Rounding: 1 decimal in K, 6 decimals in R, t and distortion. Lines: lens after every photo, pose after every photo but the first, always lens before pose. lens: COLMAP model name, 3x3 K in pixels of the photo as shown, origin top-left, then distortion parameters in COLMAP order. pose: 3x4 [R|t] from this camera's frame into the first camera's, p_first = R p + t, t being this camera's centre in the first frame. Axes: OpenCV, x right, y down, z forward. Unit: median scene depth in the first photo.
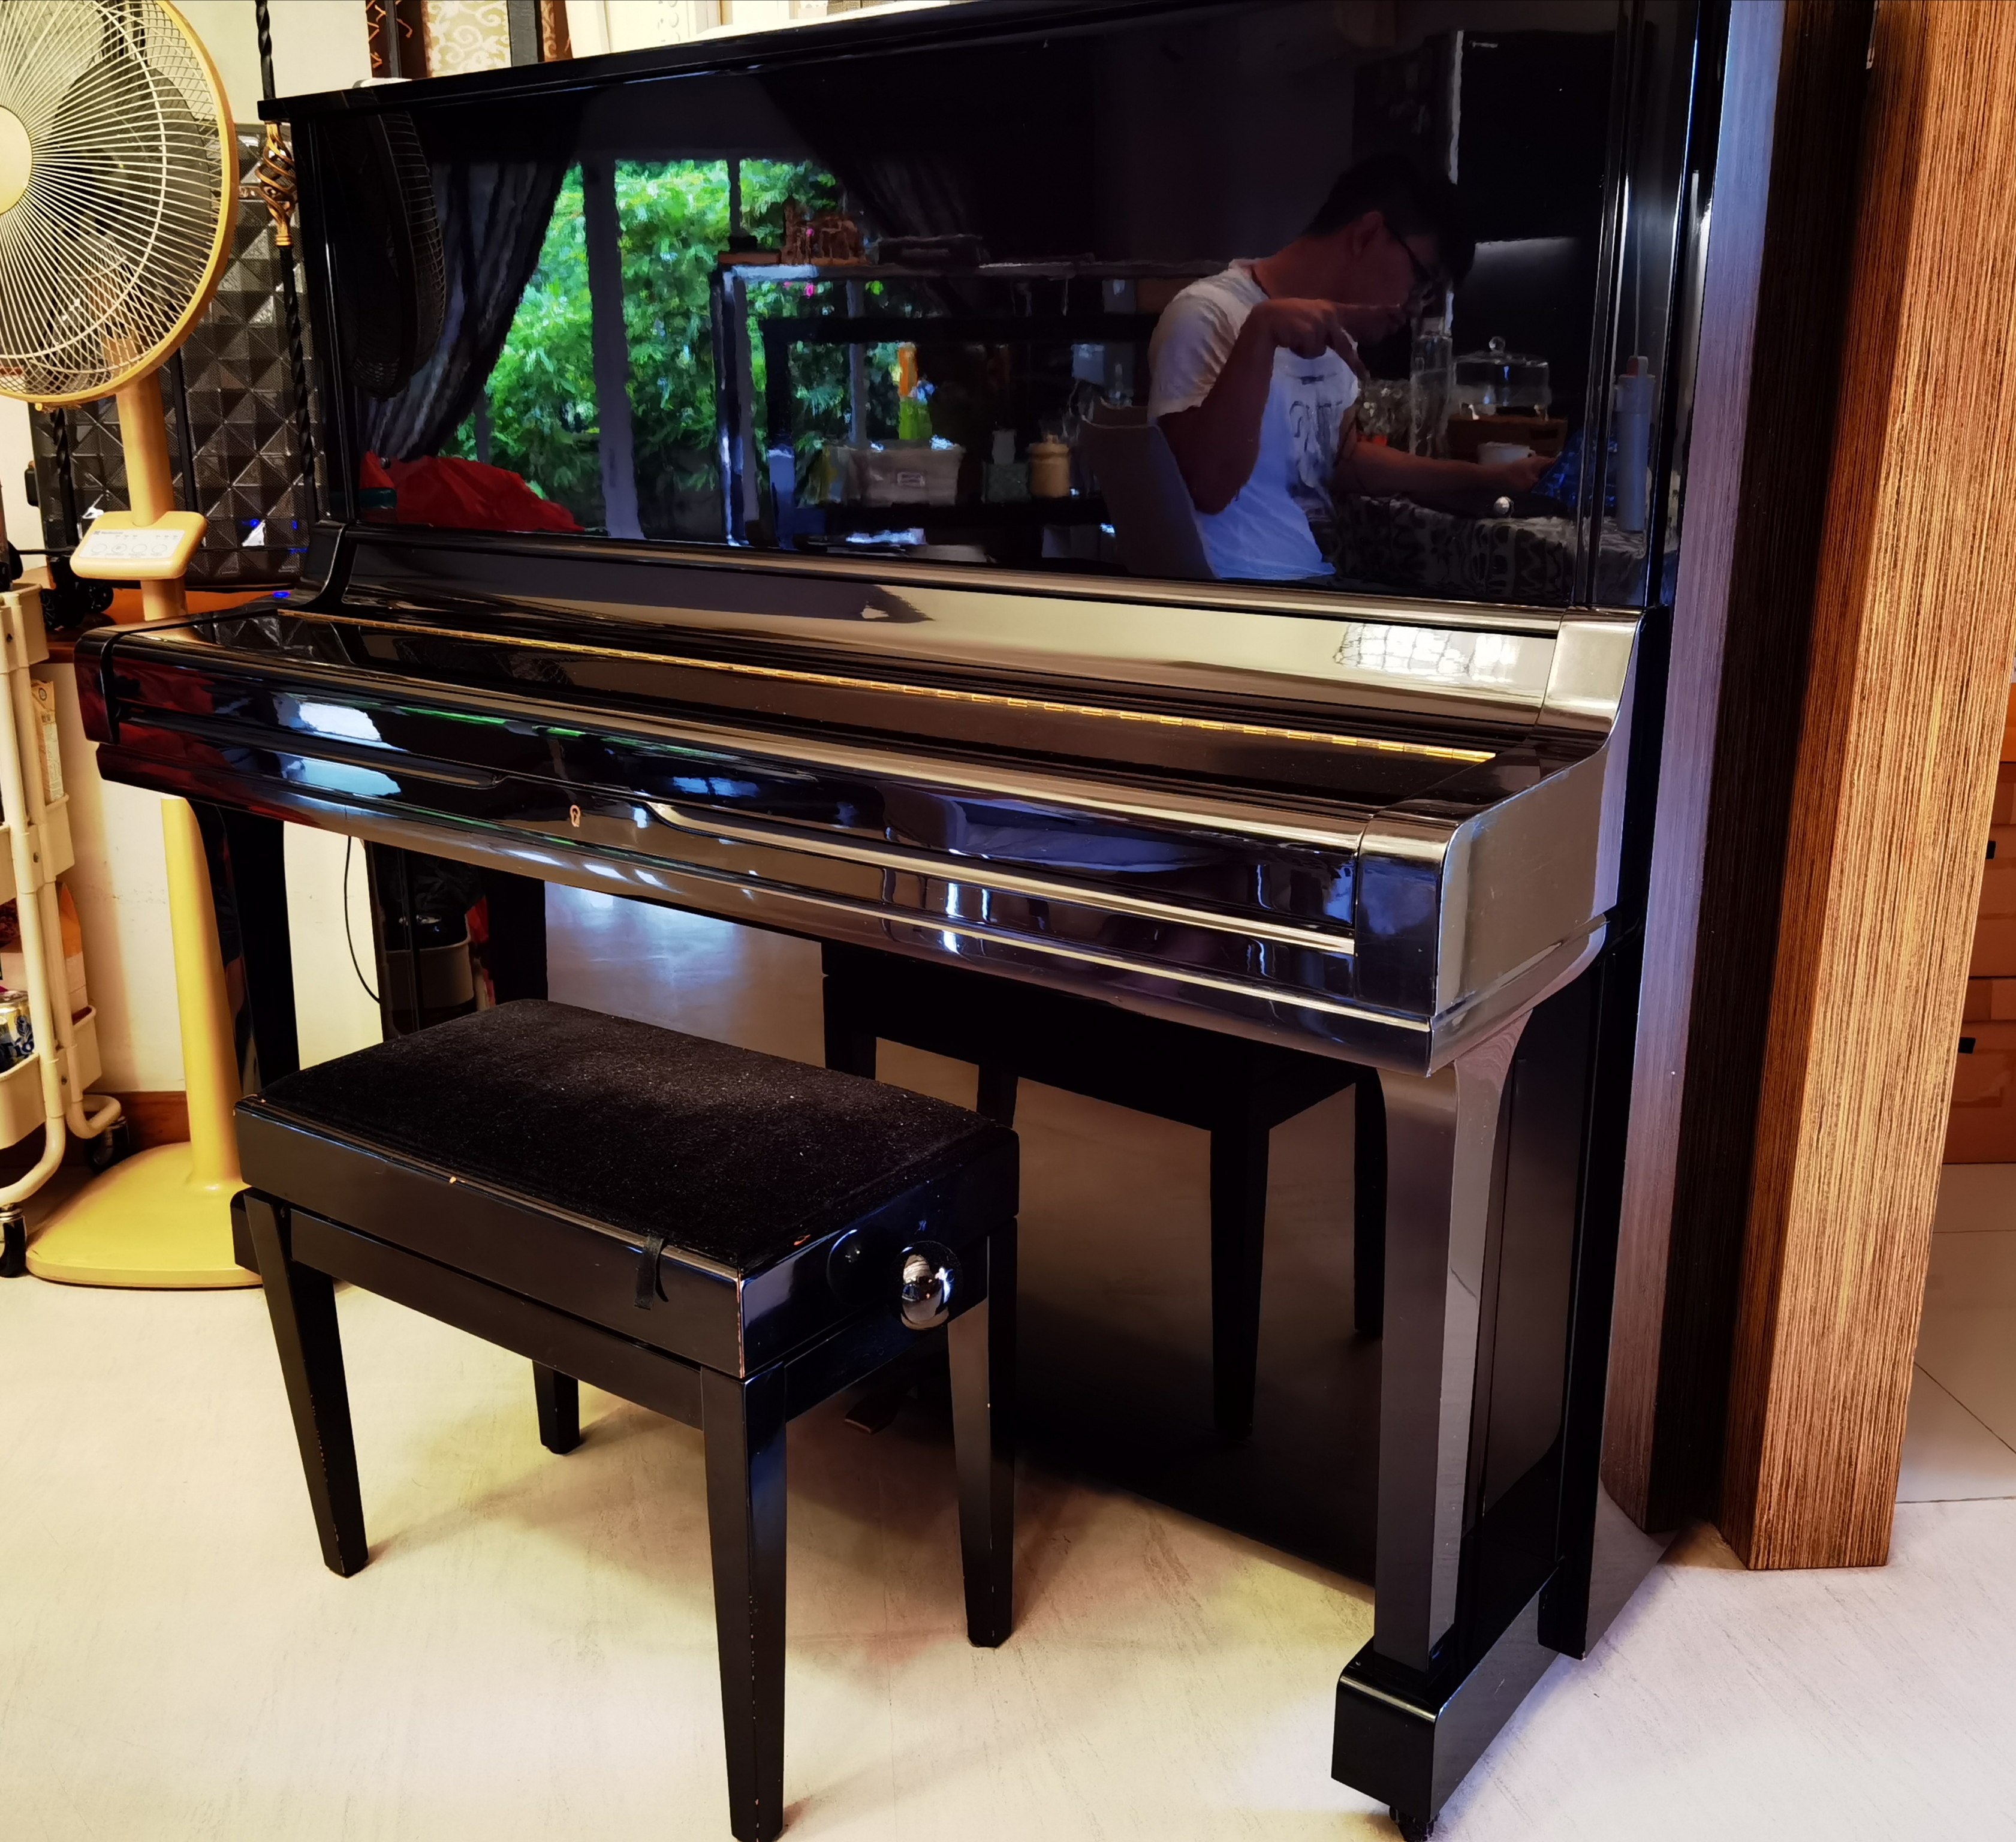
lens RADIAL K [[2012.3, 0, 1010.7], [0, 2012.3, 931.7], [0, 0, 1]] dist [0.002871, 0.000000]
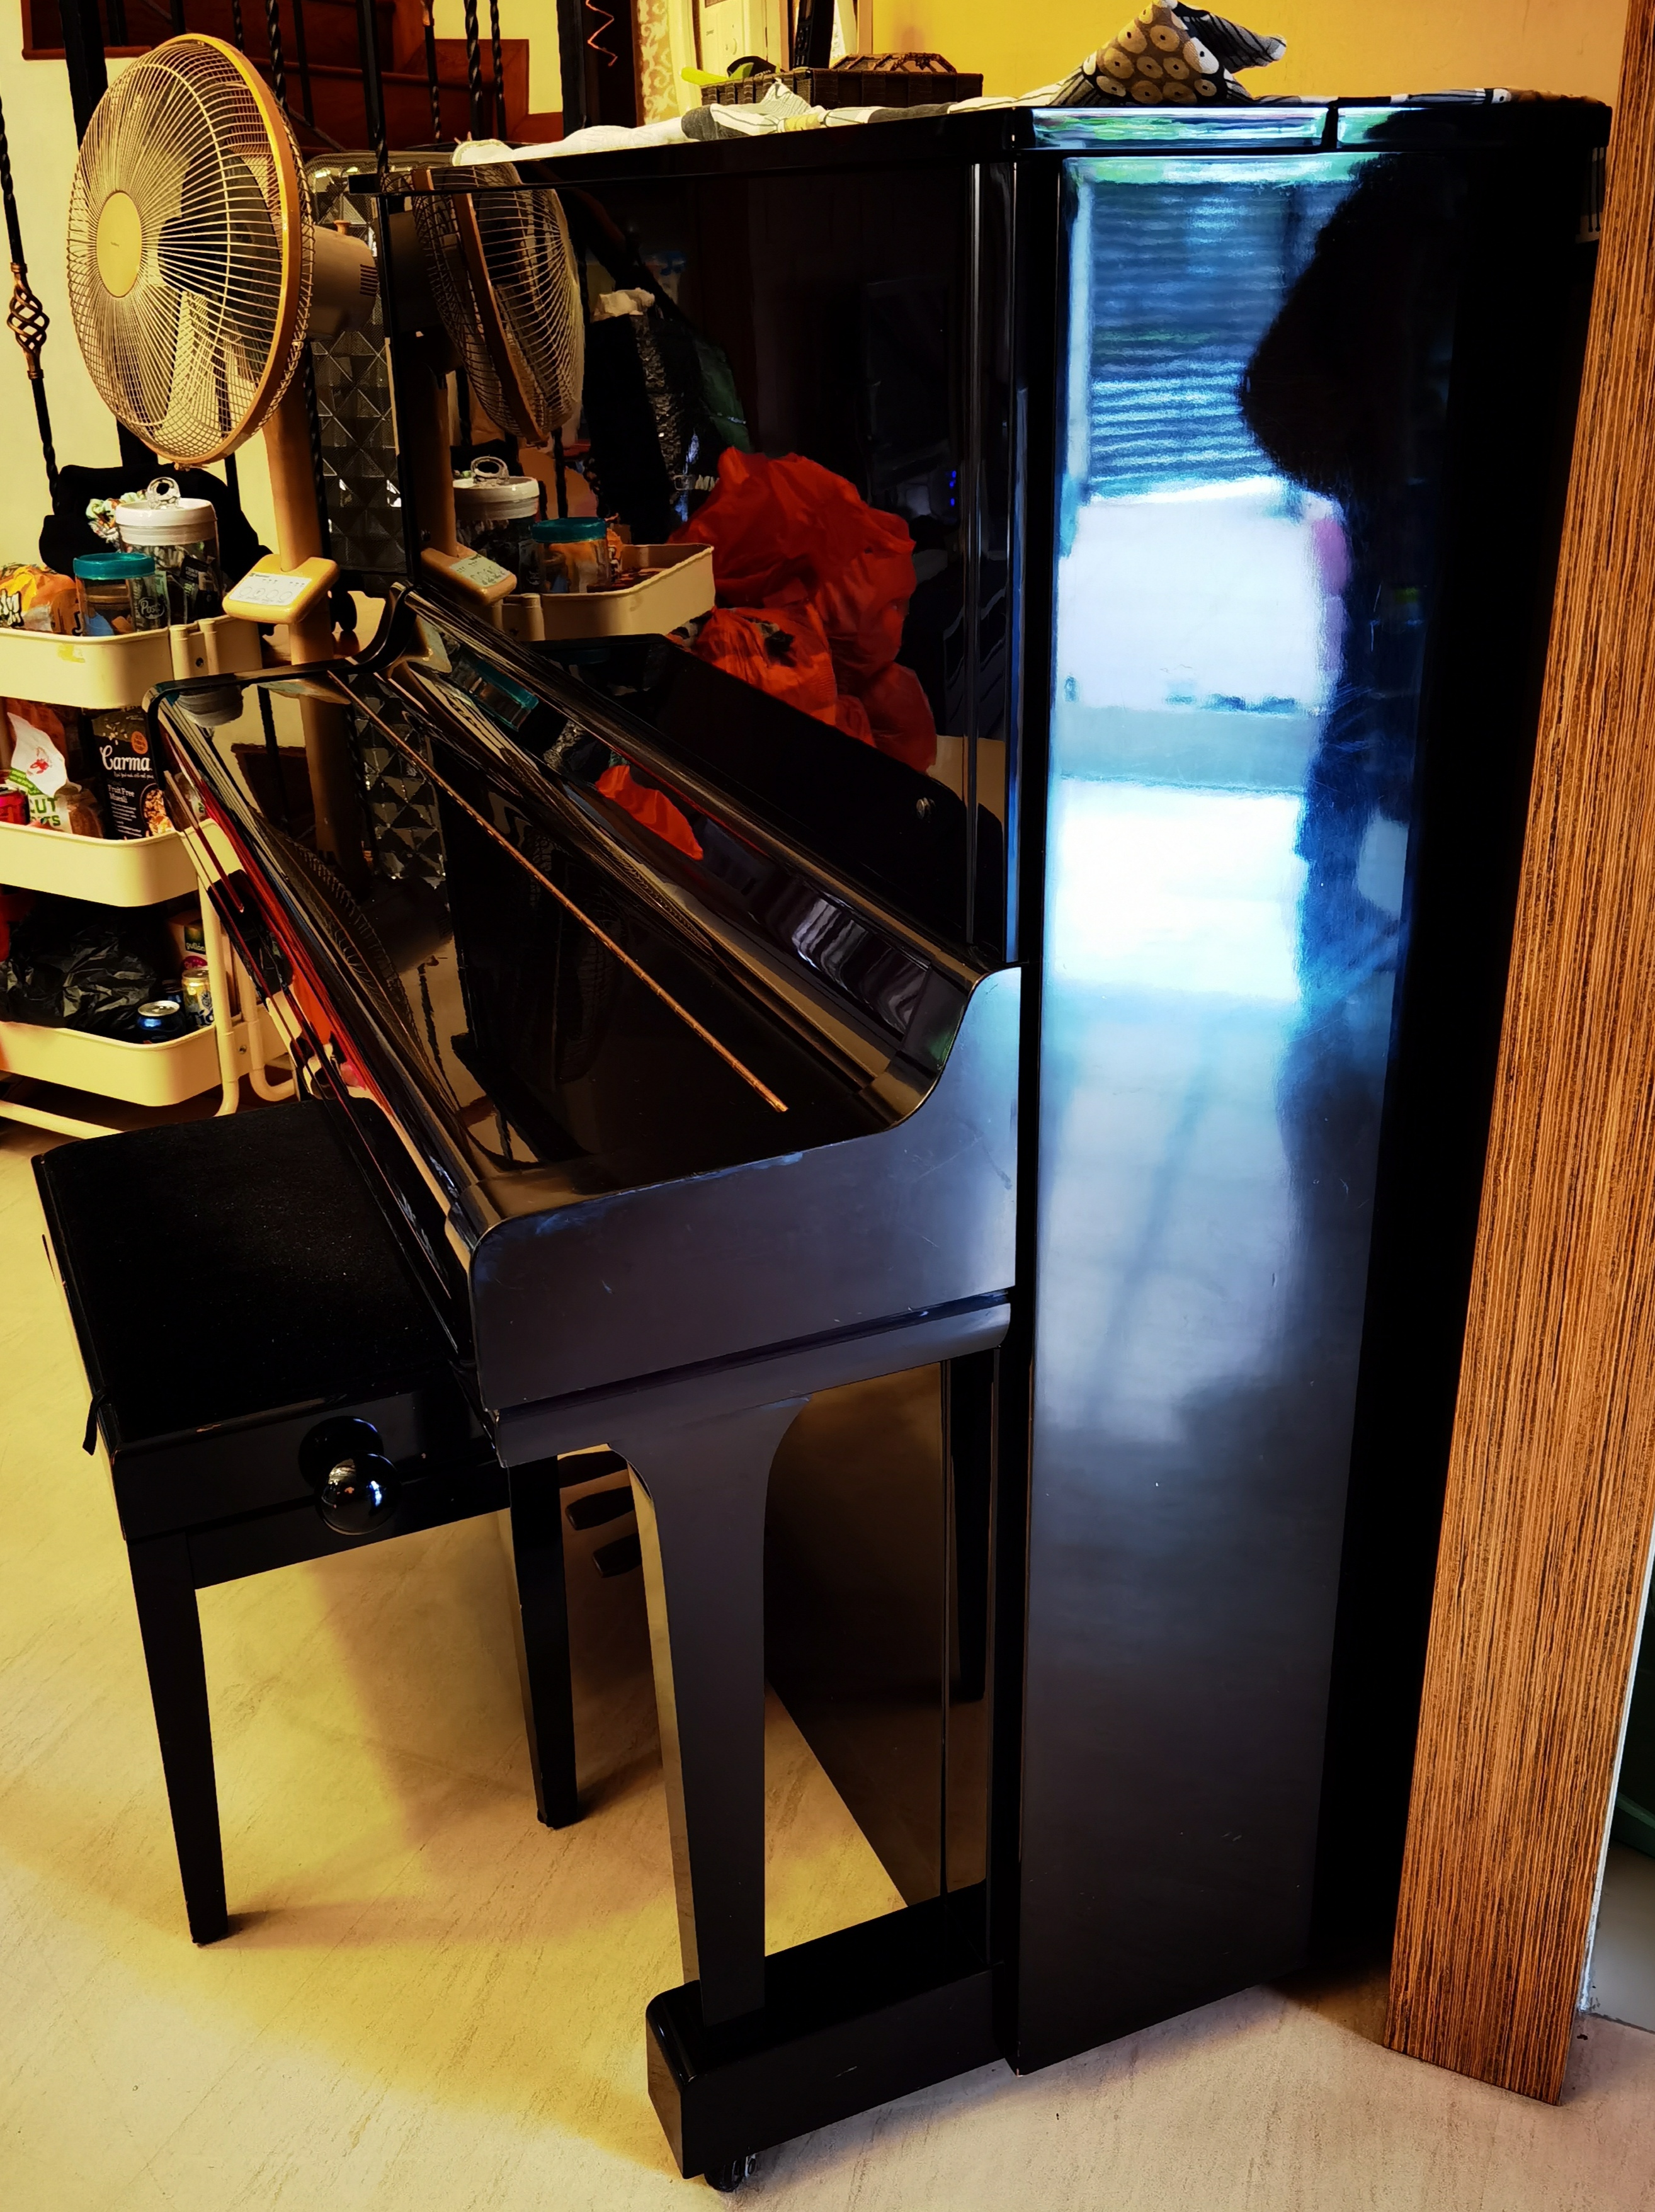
lens RADIAL K [[2136.9, 0, 829.0], [0, 2136.9, 1088.5], [0, 0, 1]] dist [0.002999, 0.000000]
pose [[0.869529, 0.186715, -0.457227, 0.548726], [-0.131357, 0.979870, 0.150336, -0.192353], [0.476093, -0.070662, 0.876552, 0.156472]]
